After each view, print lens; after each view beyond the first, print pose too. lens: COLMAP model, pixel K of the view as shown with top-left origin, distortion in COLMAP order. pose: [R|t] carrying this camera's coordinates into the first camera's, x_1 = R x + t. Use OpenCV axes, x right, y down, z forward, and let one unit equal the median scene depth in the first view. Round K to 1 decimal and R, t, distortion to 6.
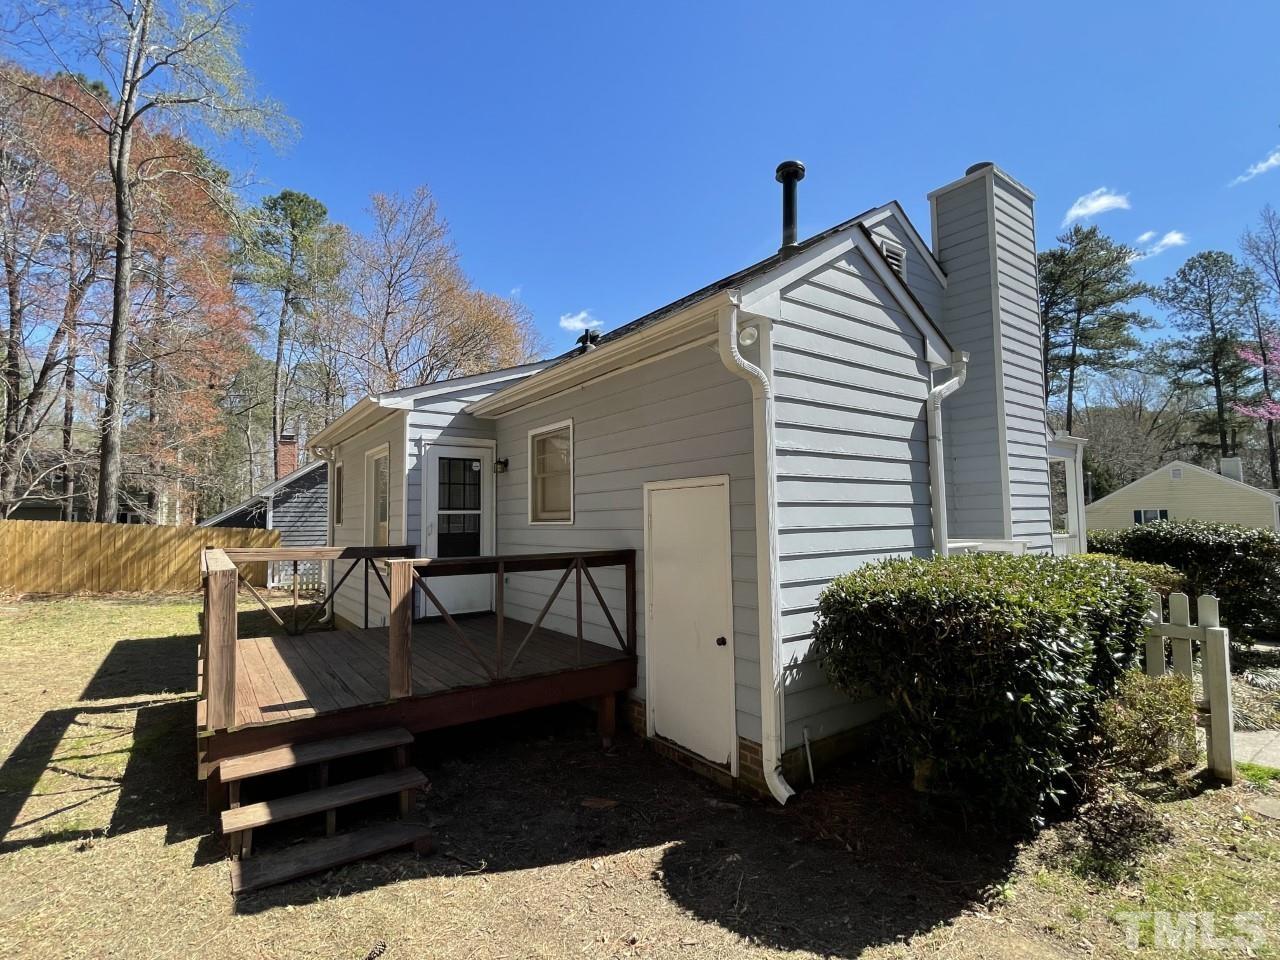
lens RADIAL K [[514.8, 0, 636.8], [0, 514.8, 483.1], [0, 0, 1]] dist [-0.003782, -0.000448]
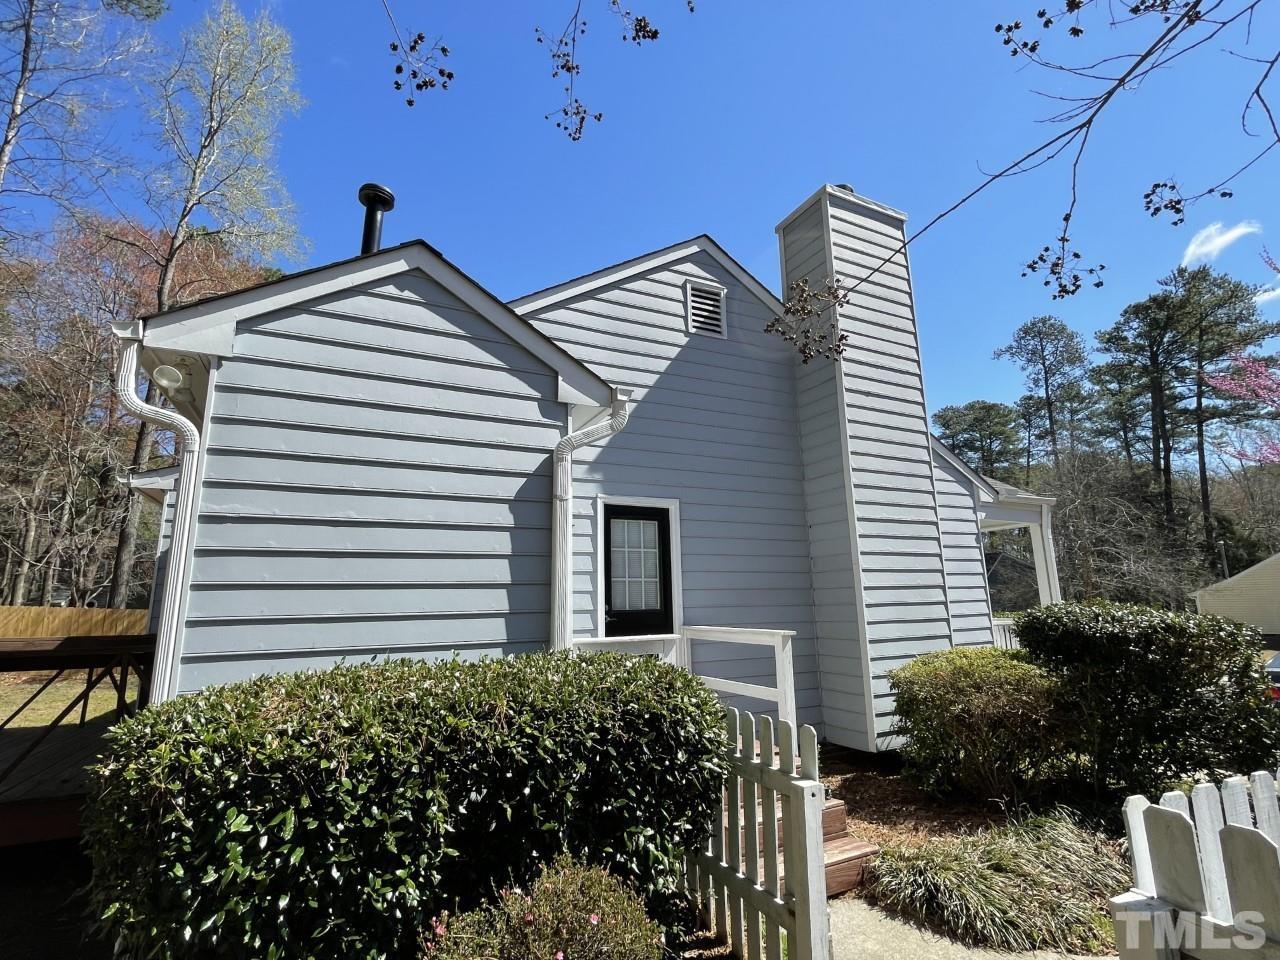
lens RADIAL K [[521.4, 0, 639.8], [0, 521.4, 508.9], [0, 0, 1]] dist [-0.000101, -0.000084]
pose [[0.989471, -0.031051, -0.141361, 0.500949], [0.016056, 0.994235, -0.106011, 0.008831], [0.143838, 0.102625, 0.984266, 0.153293]]
